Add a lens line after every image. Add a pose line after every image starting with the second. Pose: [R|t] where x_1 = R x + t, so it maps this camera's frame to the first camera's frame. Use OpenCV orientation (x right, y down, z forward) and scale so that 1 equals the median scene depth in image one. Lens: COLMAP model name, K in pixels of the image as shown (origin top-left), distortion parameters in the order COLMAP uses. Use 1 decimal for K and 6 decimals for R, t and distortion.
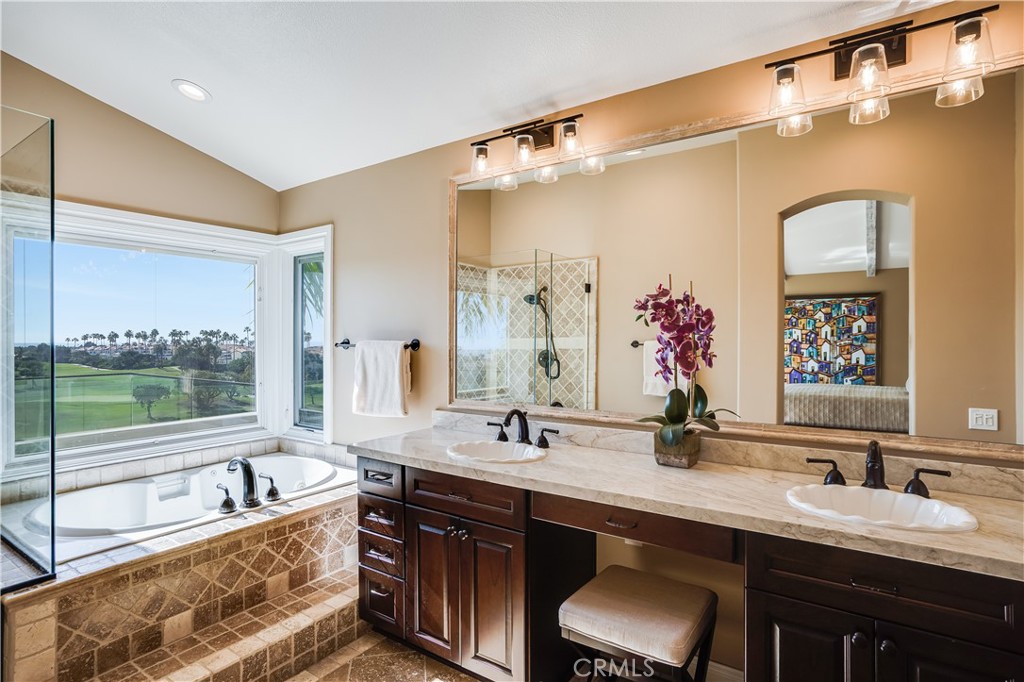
lens RADIAL K [[534.0, 0, 492.1], [0, 534.0, 339.1], [0, 0, 1]] dist [-0.021012, 0.000571]
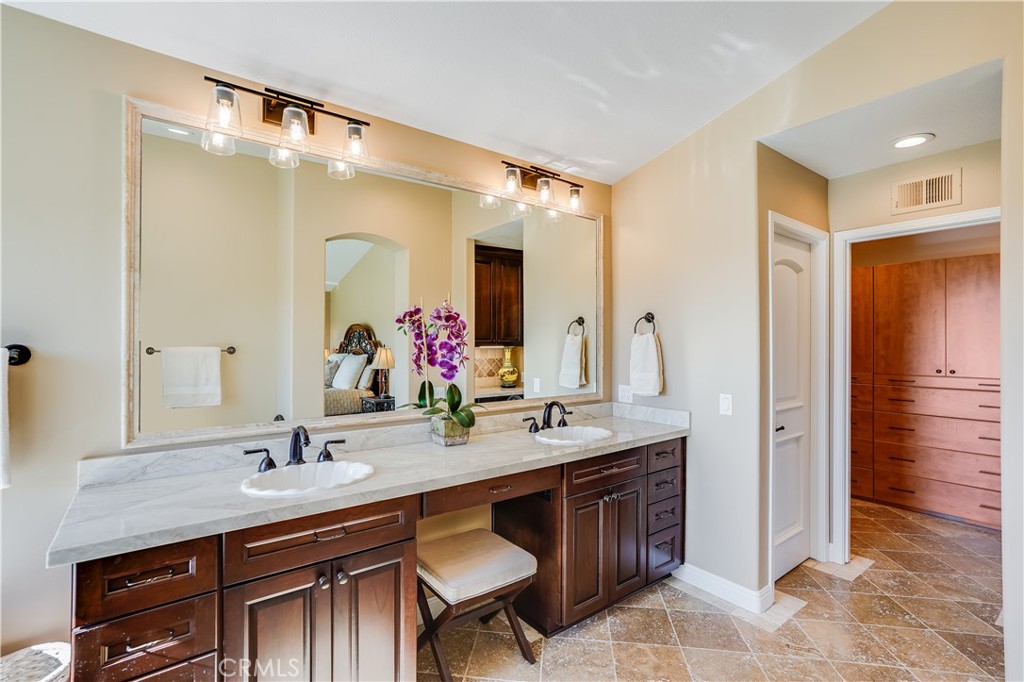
lens RADIAL K [[494.3, 0, 512.0], [0, 494.3, 341.0], [0, 0, 1]] dist [-0.000625, 0.000018]
pose [[0.281941, 0.008844, 0.959391, -0.305408], [-0.000409, 0.999959, -0.009097, 0.001093], [-0.959432, 0.002173, 0.281933, 0.218966]]
